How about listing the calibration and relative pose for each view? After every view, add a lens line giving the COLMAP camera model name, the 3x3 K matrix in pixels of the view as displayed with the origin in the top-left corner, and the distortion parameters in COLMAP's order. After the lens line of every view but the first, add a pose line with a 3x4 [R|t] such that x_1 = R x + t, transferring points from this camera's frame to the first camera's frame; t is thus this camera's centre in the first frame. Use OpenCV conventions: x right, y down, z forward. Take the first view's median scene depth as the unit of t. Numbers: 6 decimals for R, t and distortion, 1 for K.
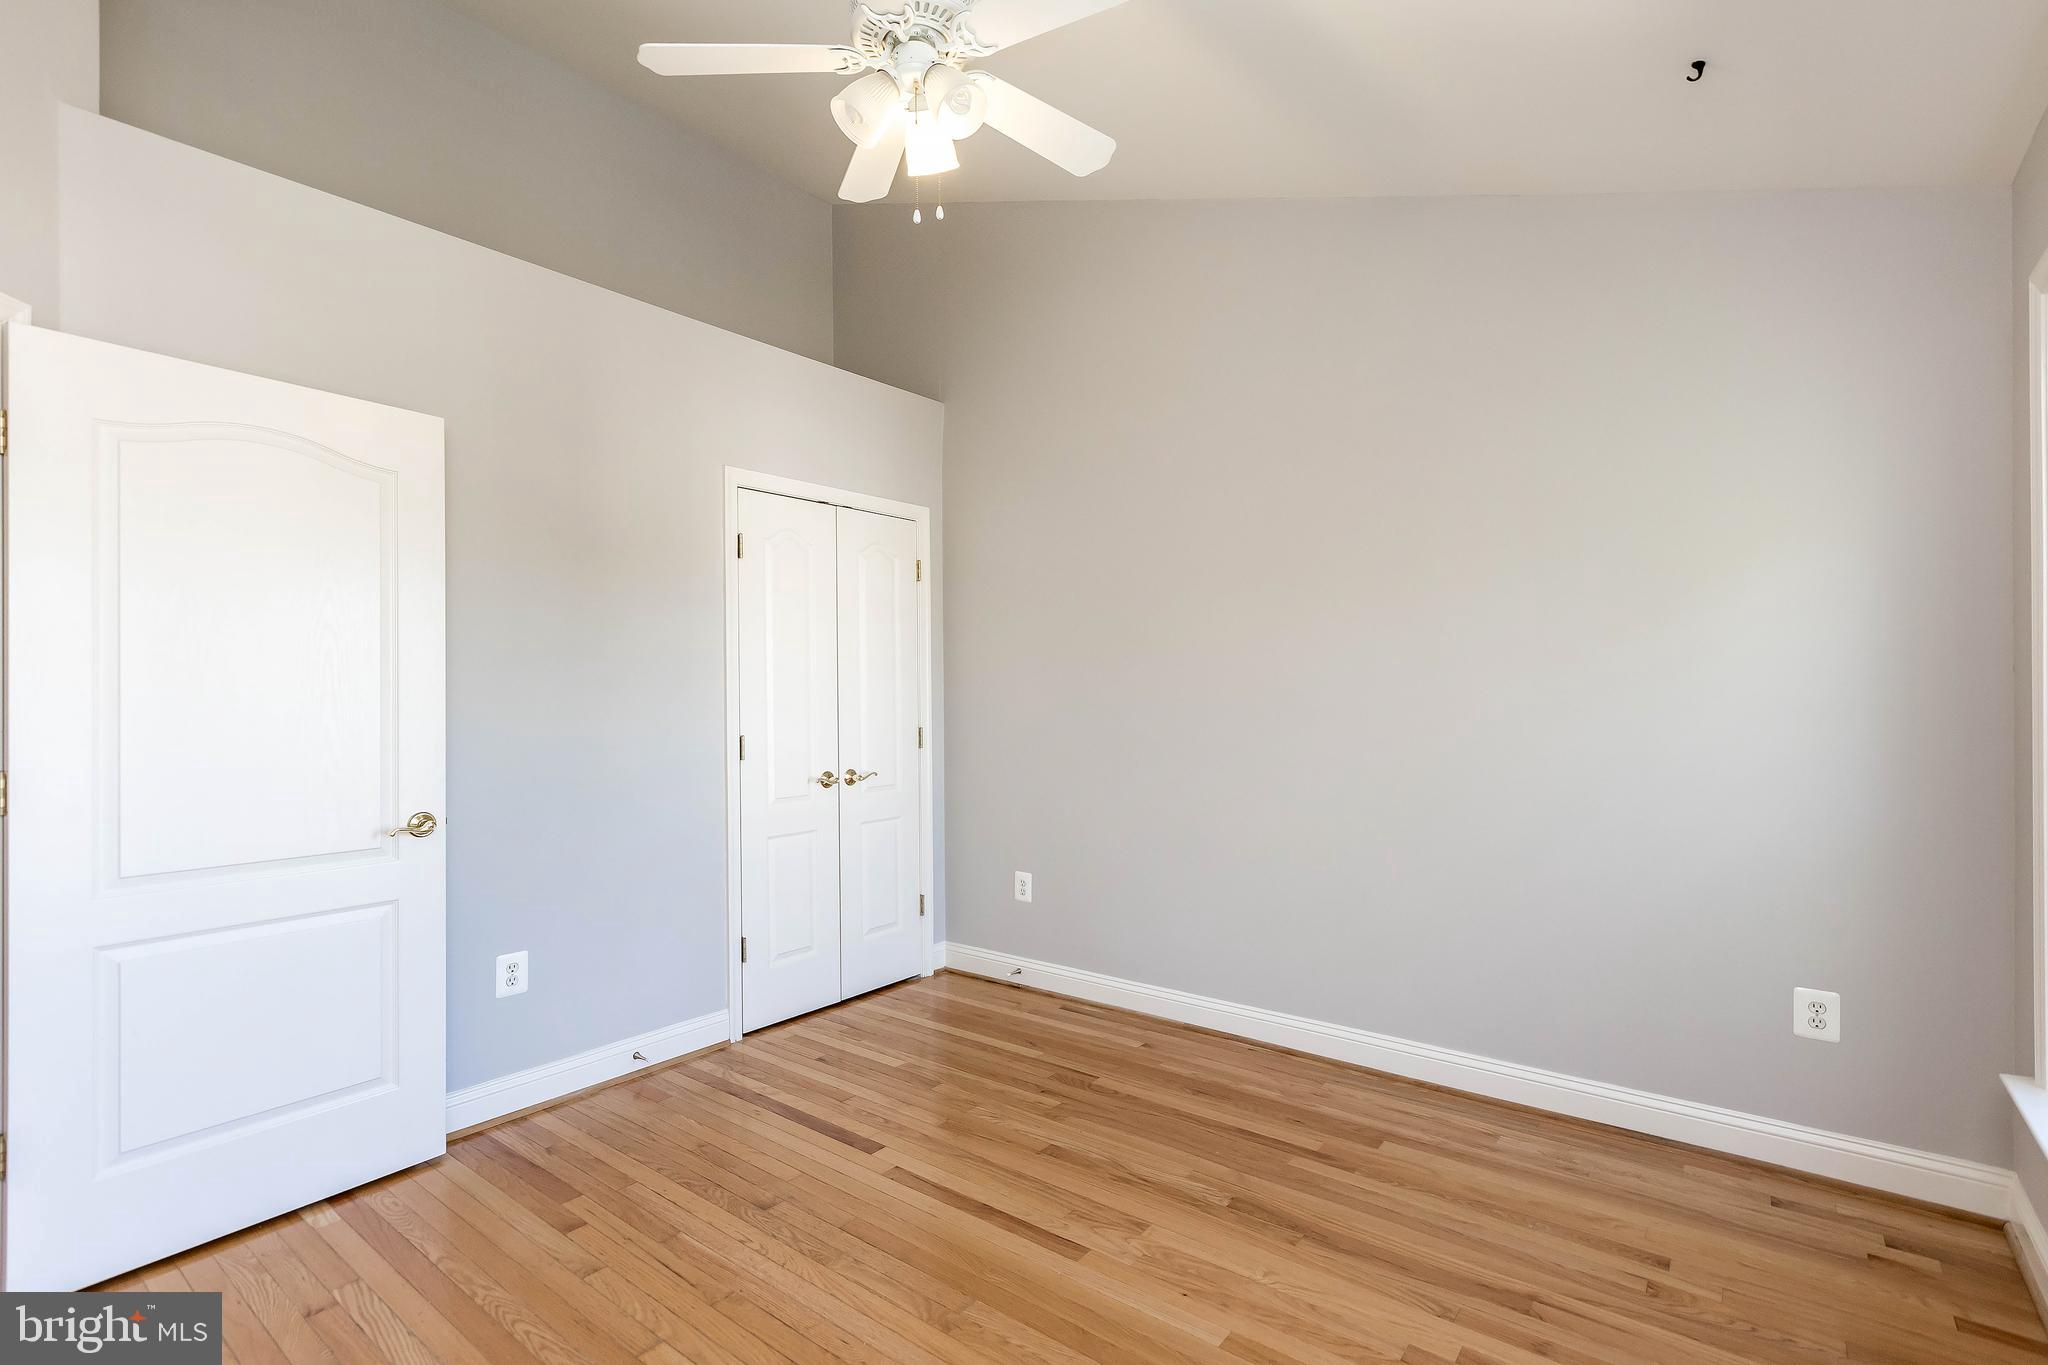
lens RADIAL K [[973.8, 0, 1032.3], [0, 973.8, 693.6], [0, 0, 1]] dist [0.000260, -0.000239]
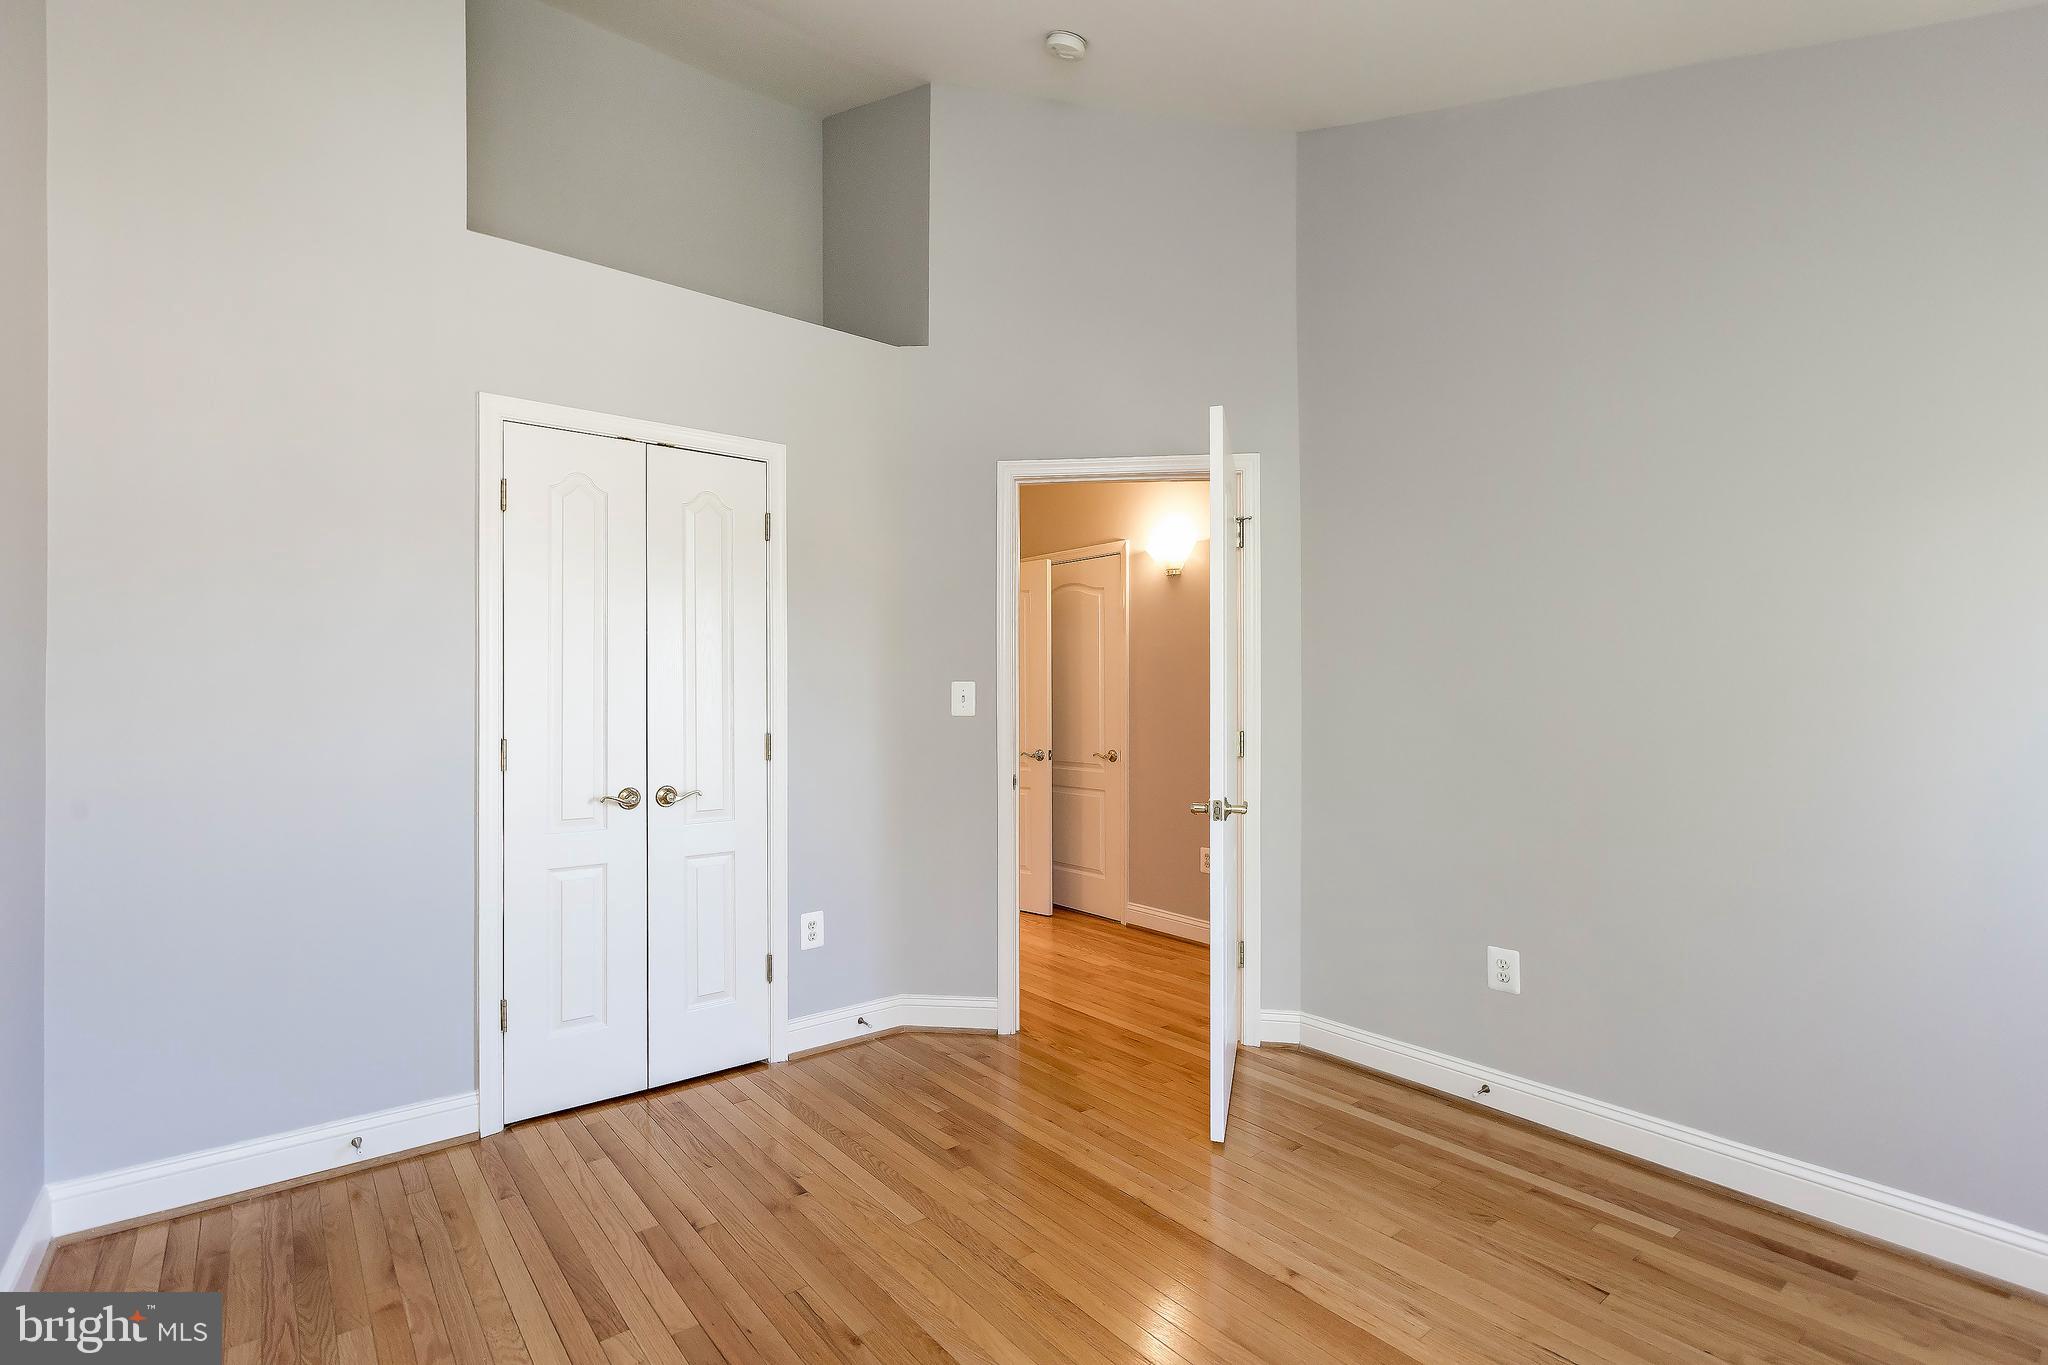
lens RADIAL K [[872.8, 0, 1062.2], [0, 872.8, 680.8], [0, 0, 1]] dist [-0.002746, 0.001608]
pose [[0.966261, 0.009405, -0.257394, 0.292010], [-0.014930, 0.999698, -0.019518, 0.003845], [0.257132, 0.022702, 0.966109, 0.417061]]
